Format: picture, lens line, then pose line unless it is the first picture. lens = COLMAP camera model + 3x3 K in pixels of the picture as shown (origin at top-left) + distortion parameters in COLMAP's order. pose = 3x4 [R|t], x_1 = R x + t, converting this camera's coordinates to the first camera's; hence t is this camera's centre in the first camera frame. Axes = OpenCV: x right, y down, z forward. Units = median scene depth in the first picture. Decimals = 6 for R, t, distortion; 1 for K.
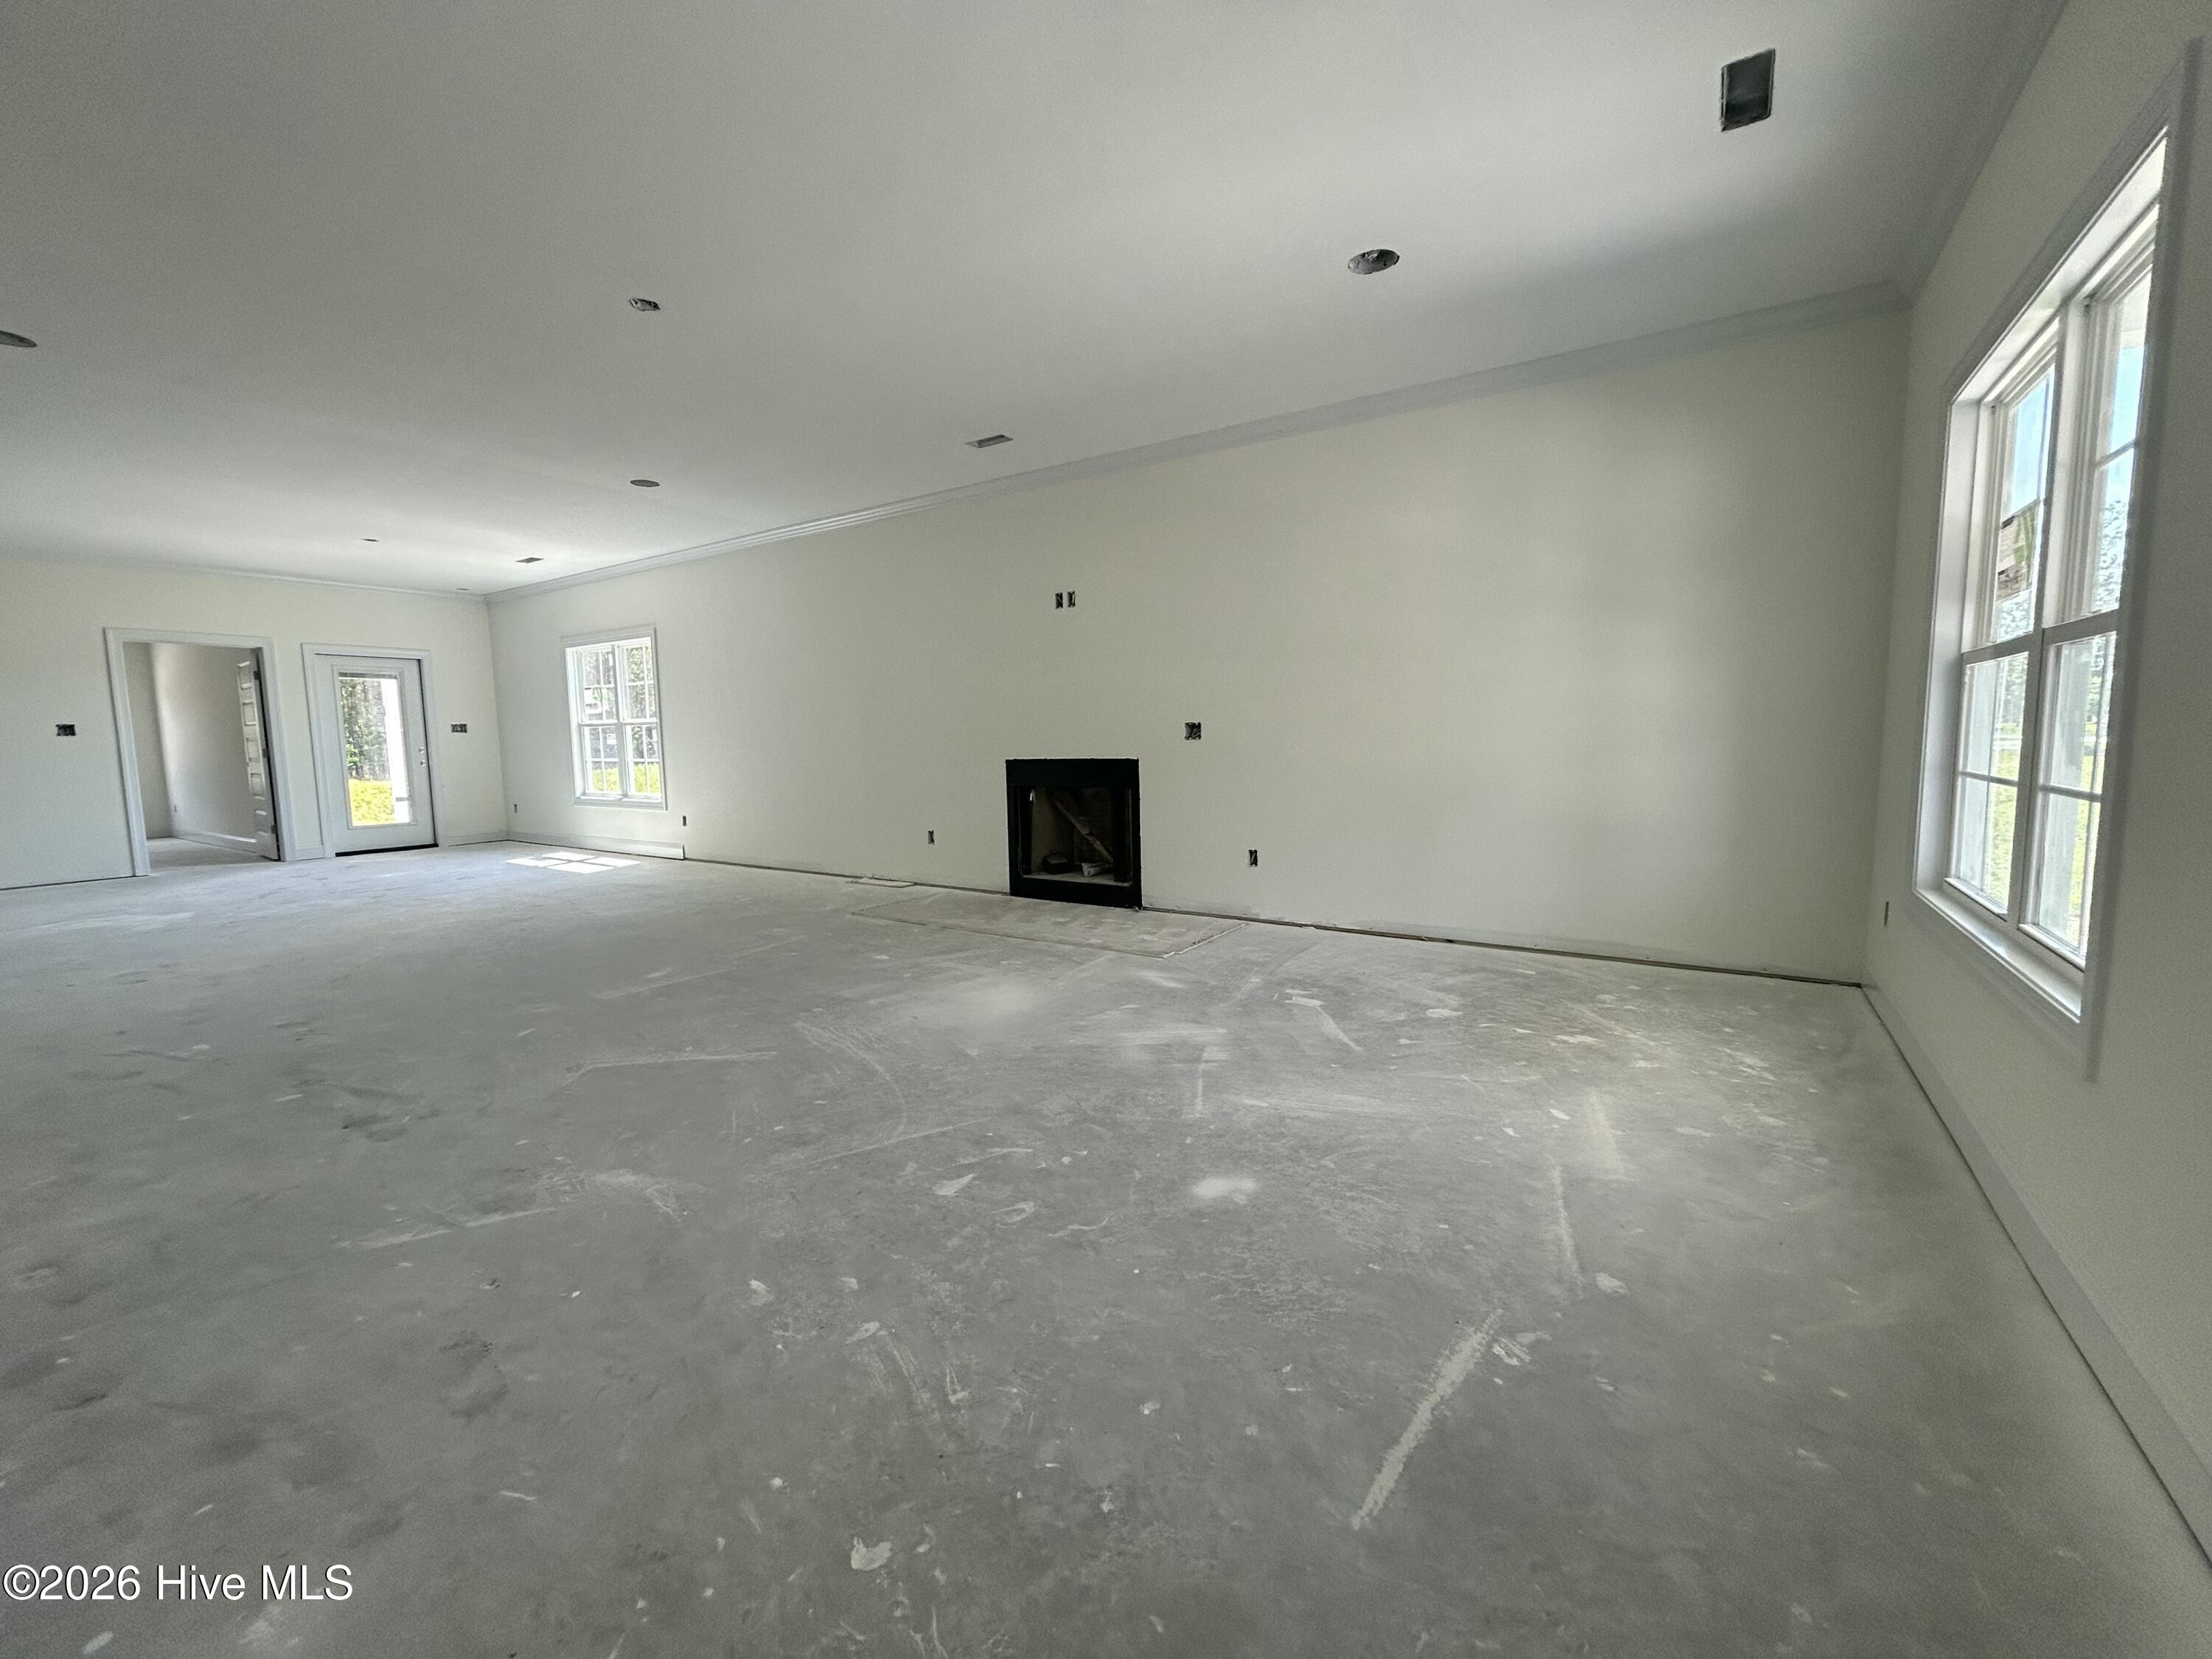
lens RADIAL K [[900.4, 0, 1100.7], [0, 900.4, 828.9], [0, 0, 1]] dist [-0.001061, 0.002297]
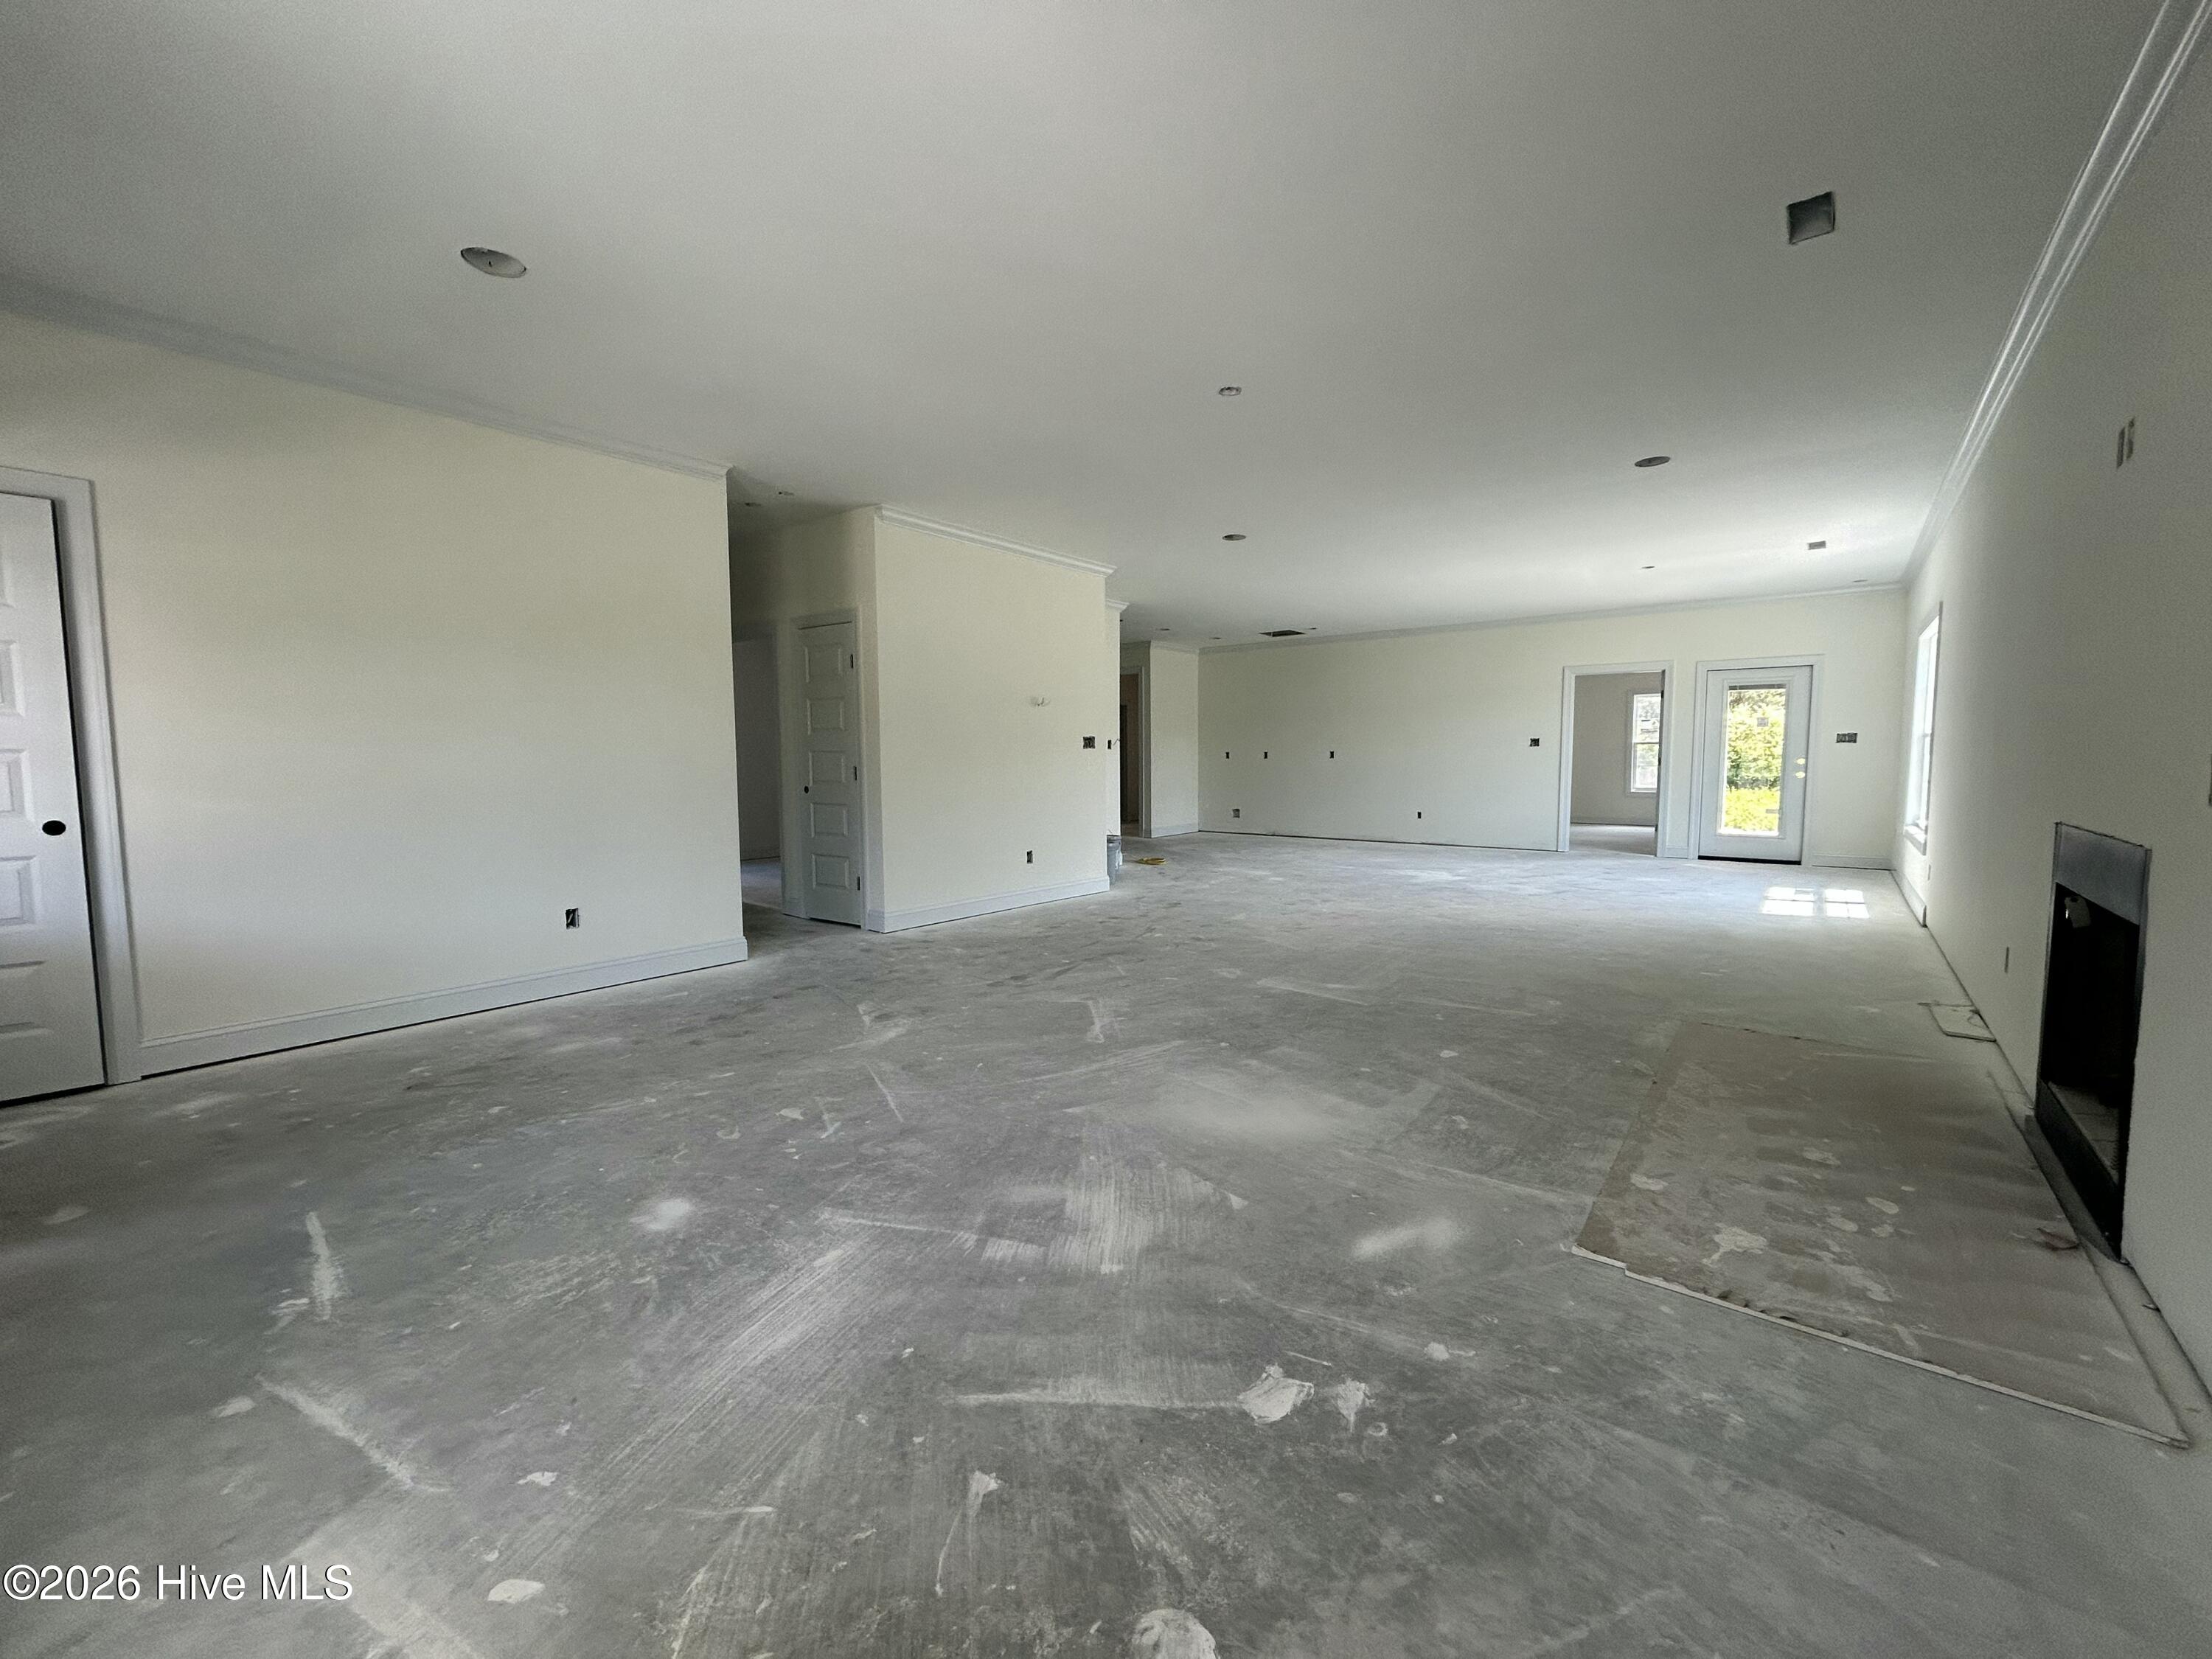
lens RADIAL K [[900.4, 0, 1102.6], [0, 900.4, 822.0], [0, 0, 1]] dist [-0.001061, 0.002297]
pose [[-0.093081, 0.091960, -0.991403, 0.827760], [-0.096214, 0.990235, 0.100885, -0.161393], [0.990999, 0.104778, -0.083325, 1.169680]]
